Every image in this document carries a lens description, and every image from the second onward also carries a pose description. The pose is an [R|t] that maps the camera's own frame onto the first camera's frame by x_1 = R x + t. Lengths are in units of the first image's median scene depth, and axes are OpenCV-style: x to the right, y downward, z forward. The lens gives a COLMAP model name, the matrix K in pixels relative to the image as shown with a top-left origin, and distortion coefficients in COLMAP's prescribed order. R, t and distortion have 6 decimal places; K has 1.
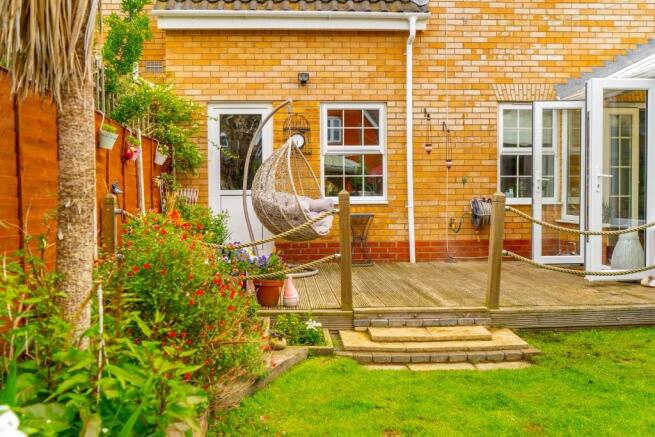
lens RADIAL K [[661.8, 0, 327.4], [0, 661.8, 216.8], [0, 0, 1]] dist [-0.016821, 0.000000]
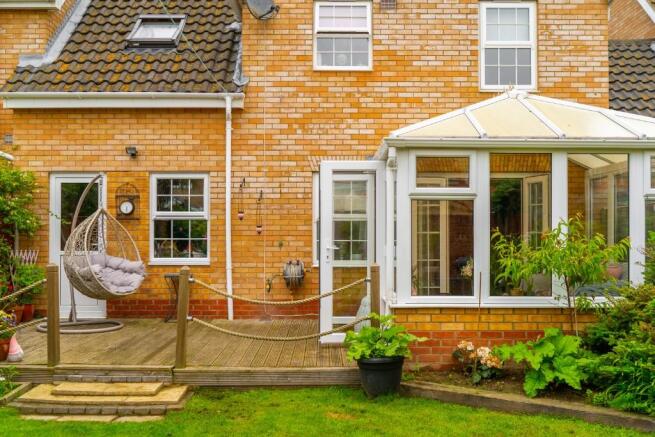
lens RADIAL K [[661.8, 0, 328.8], [0, 661.8, 229.6], [0, 0, 1]] dist [-0.016821, 0.000000]
pose [[0.998029, 0.009312, -0.062060, 0.357275], [-0.012112, 0.998919, -0.044888, -0.031533], [0.061575, 0.045551, 0.997063, -0.080117]]
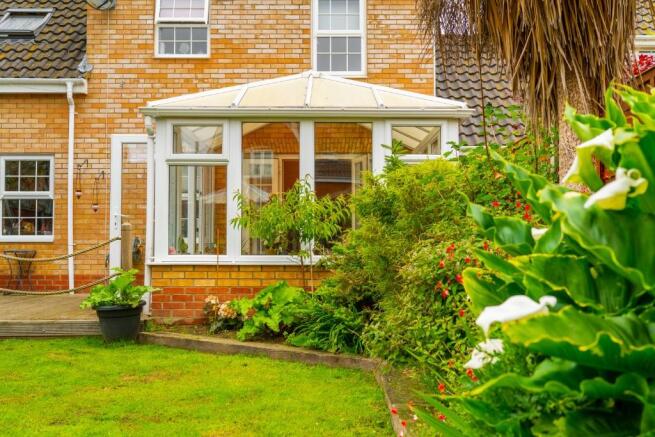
lens RADIAL K [[661.8, 0, 328.3], [0, 661.8, 221.6], [0, 0, 1]] dist [-0.016821, 0.000000]
pose [[0.998174, 0.006848, -0.060021, 0.640007], [-0.011263, 0.997230, -0.073528, 0.024105], [0.059351, 0.074070, 0.995485, -0.114513]]
